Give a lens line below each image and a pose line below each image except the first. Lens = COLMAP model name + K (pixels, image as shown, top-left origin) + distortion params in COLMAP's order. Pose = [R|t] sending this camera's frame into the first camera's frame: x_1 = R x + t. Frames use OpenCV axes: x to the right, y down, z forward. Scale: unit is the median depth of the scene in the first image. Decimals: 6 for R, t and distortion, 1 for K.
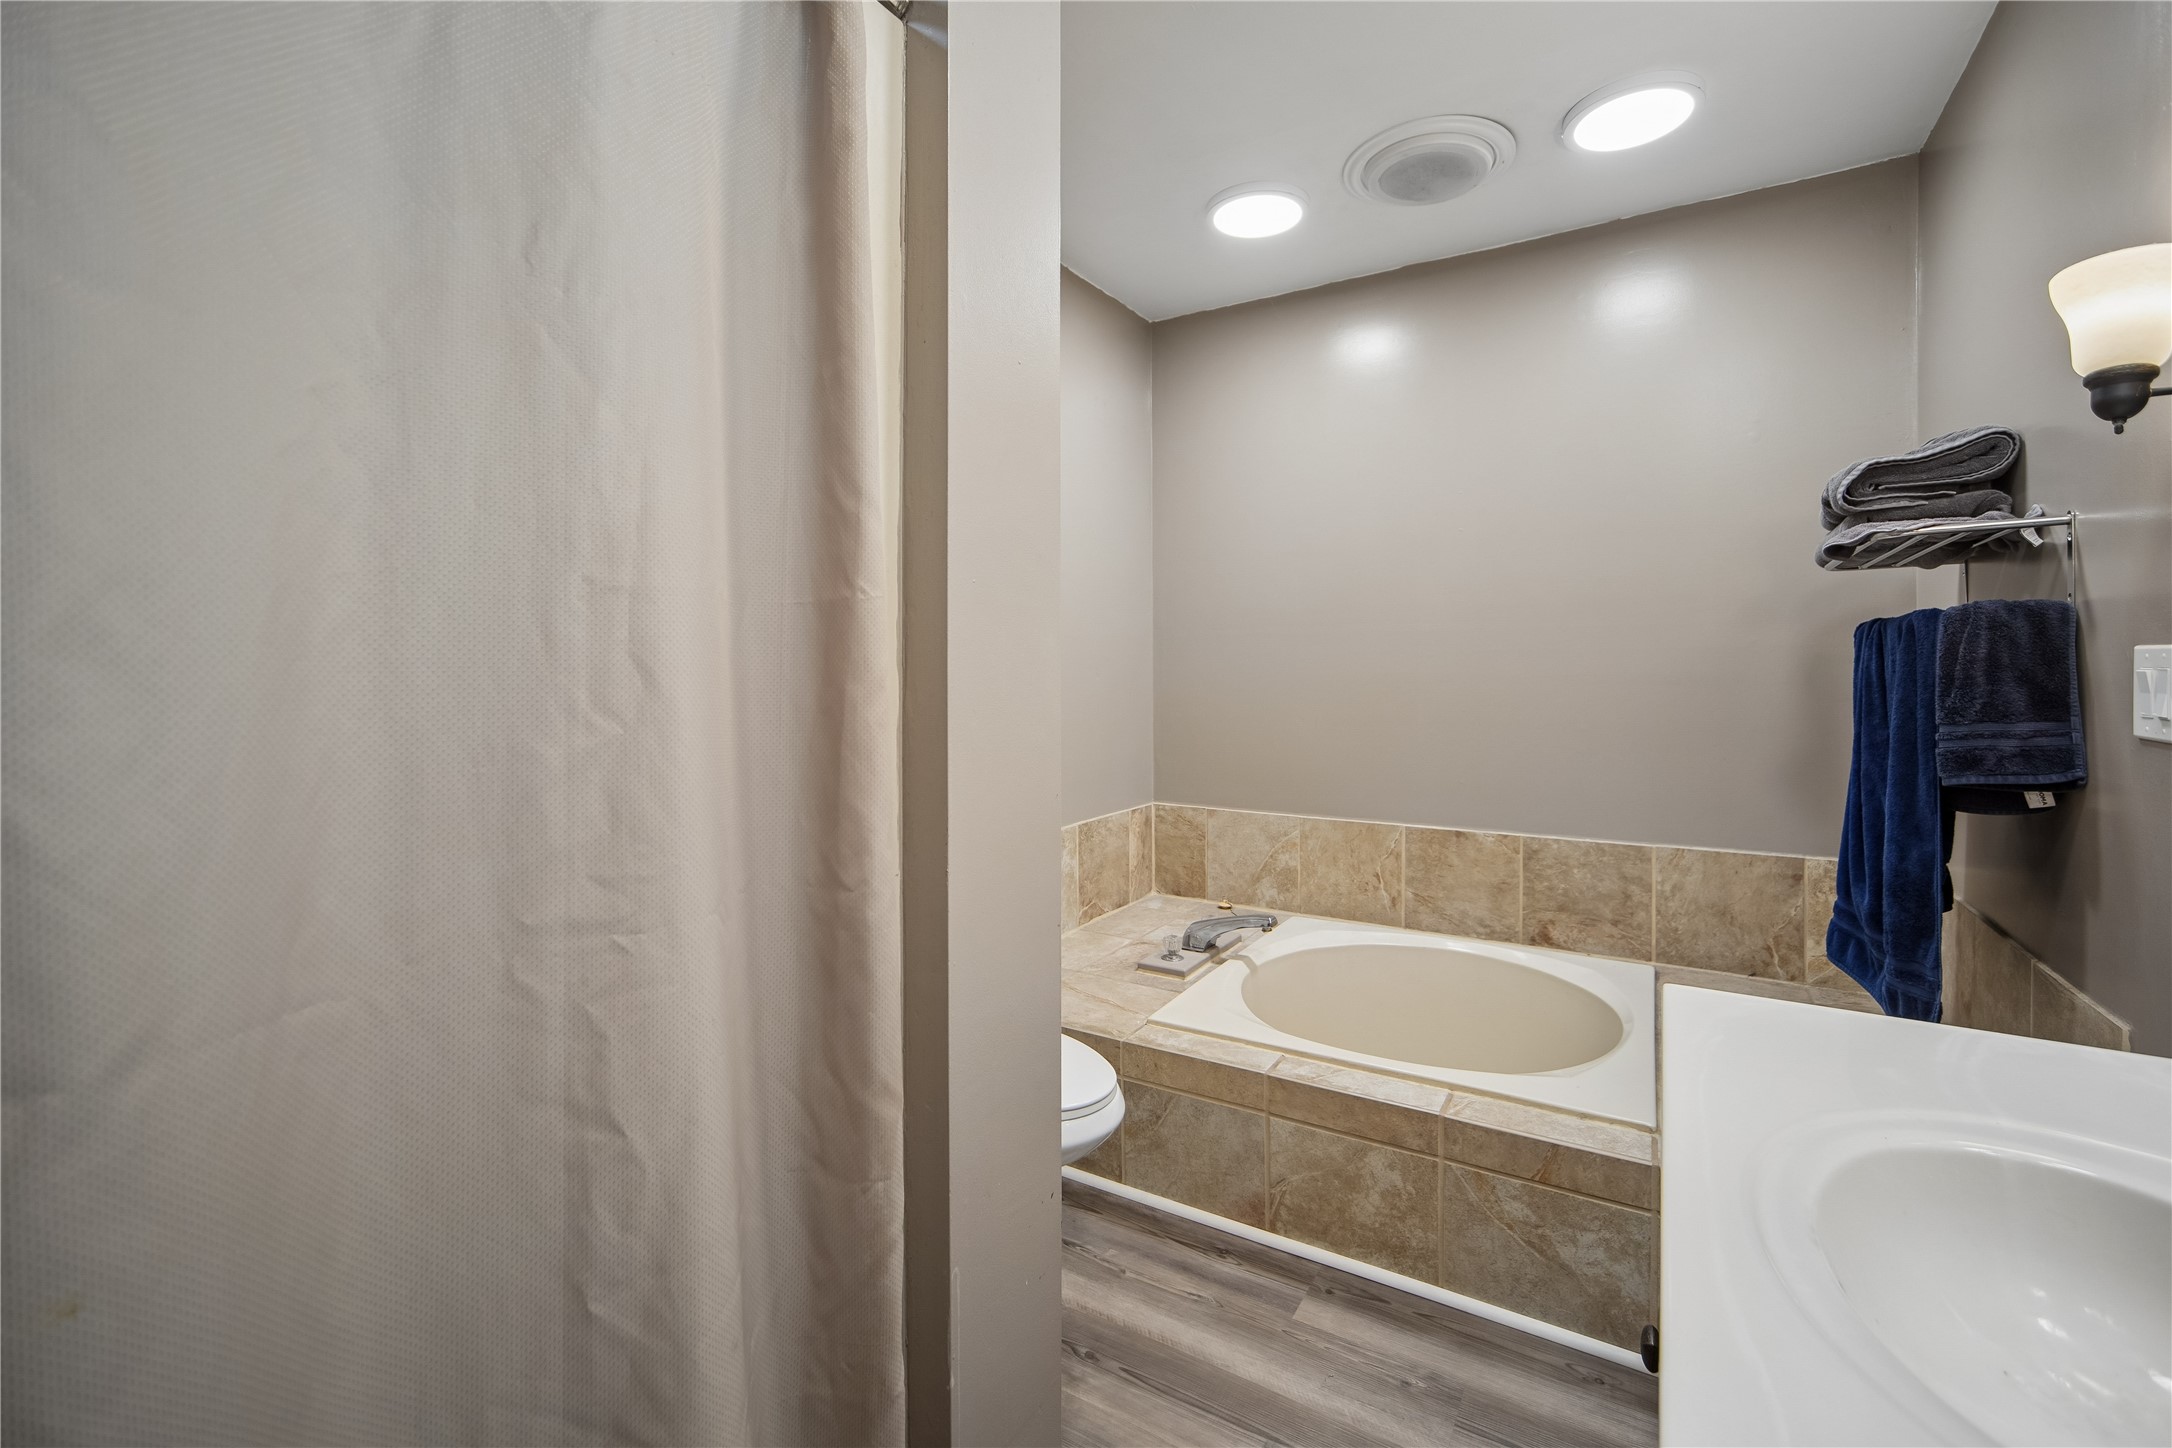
lens RADIAL K [[933.7, 0, 1086.0], [0, 933.7, 724.0], [0, 0, 1]] dist [-0.001690, 0.000848]
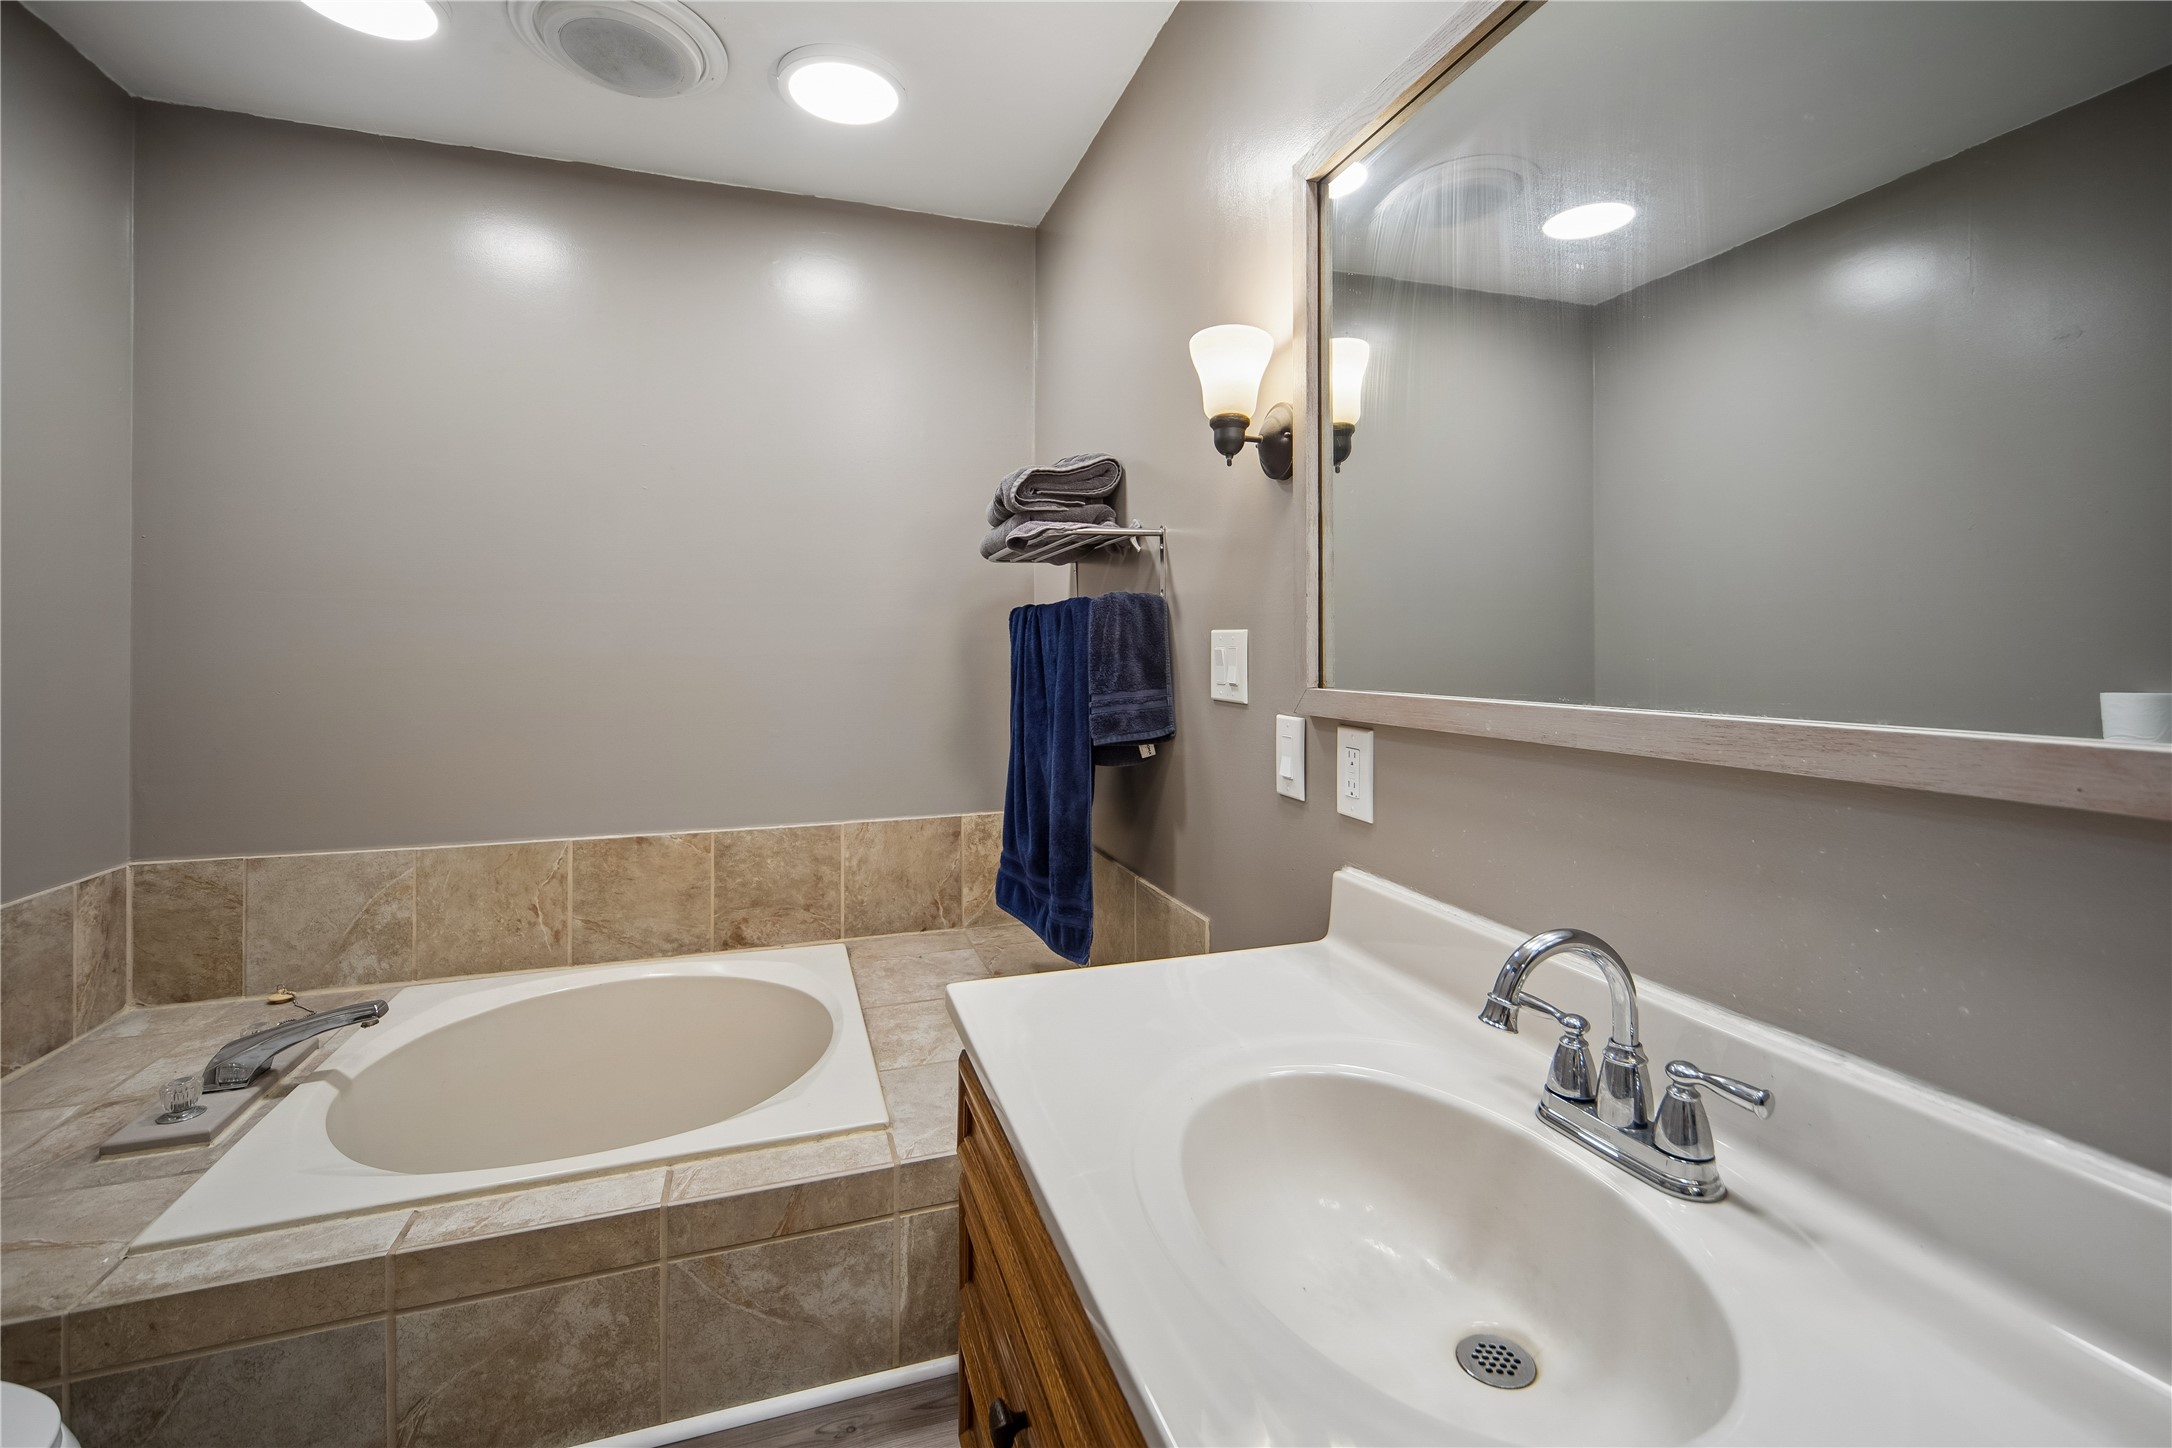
lens RADIAL K [[936.8, 0, 1090.1], [0, 936.8, 641.6], [0, 0, 1]] dist [-0.008507, 0.003112]
pose [[0.631556, 0.005195, 0.775313, -0.009856], [0.046509, 0.997923, -0.044572, -0.009650], [-0.773934, 0.064209, 0.630002, 0.175787]]
